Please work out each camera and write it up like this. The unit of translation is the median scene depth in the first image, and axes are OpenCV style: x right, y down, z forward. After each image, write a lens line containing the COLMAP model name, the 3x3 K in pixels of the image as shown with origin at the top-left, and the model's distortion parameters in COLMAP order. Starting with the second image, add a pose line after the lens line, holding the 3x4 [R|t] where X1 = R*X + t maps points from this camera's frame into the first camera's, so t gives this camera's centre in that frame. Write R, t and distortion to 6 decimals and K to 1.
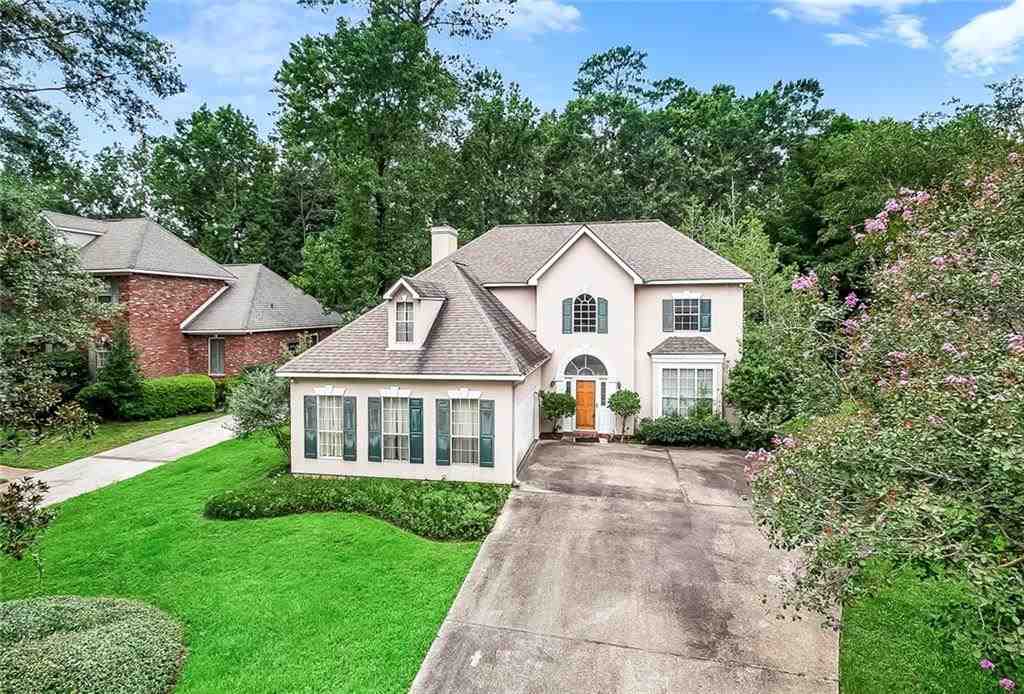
lens RADIAL K [[470.9, 0, 514.9], [0, 470.9, 345.8], [0, 0, 1]] dist [-0.005942, 0.001786]
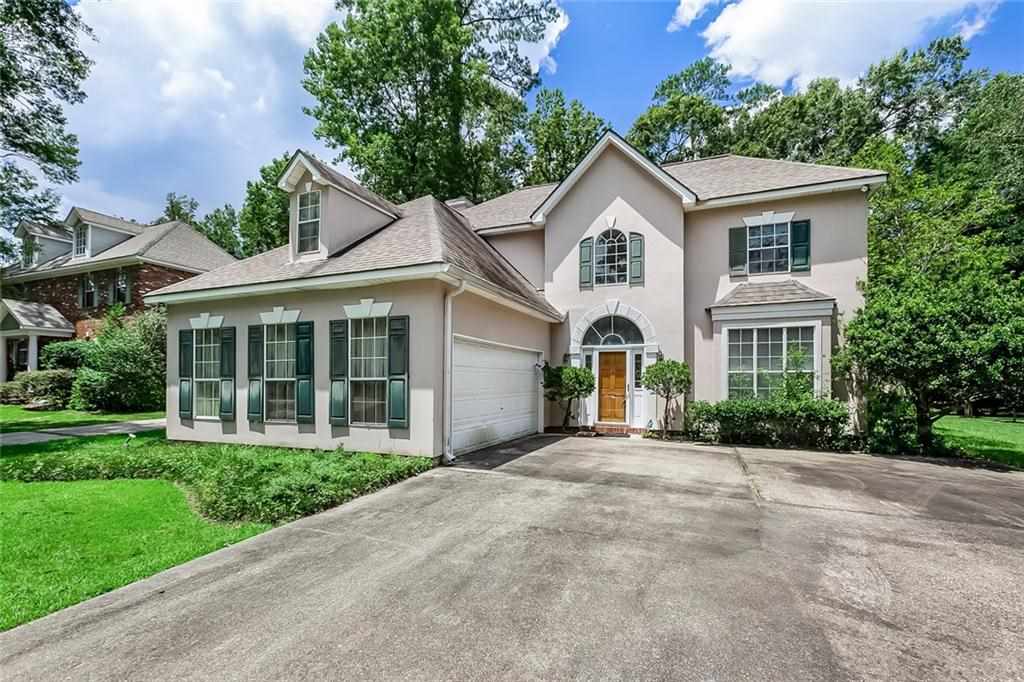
lens RADIAL K [[470.9, 0, 486.6], [0, 470.9, 373.9], [0, 0, 1]] dist [-0.005942, 0.001786]
pose [[0.978145, 0.006891, -0.207808, 0.143922], [-0.013445, 0.999455, -0.030145, 0.165741], [0.207487, 0.032281, 0.977705, 0.346811]]
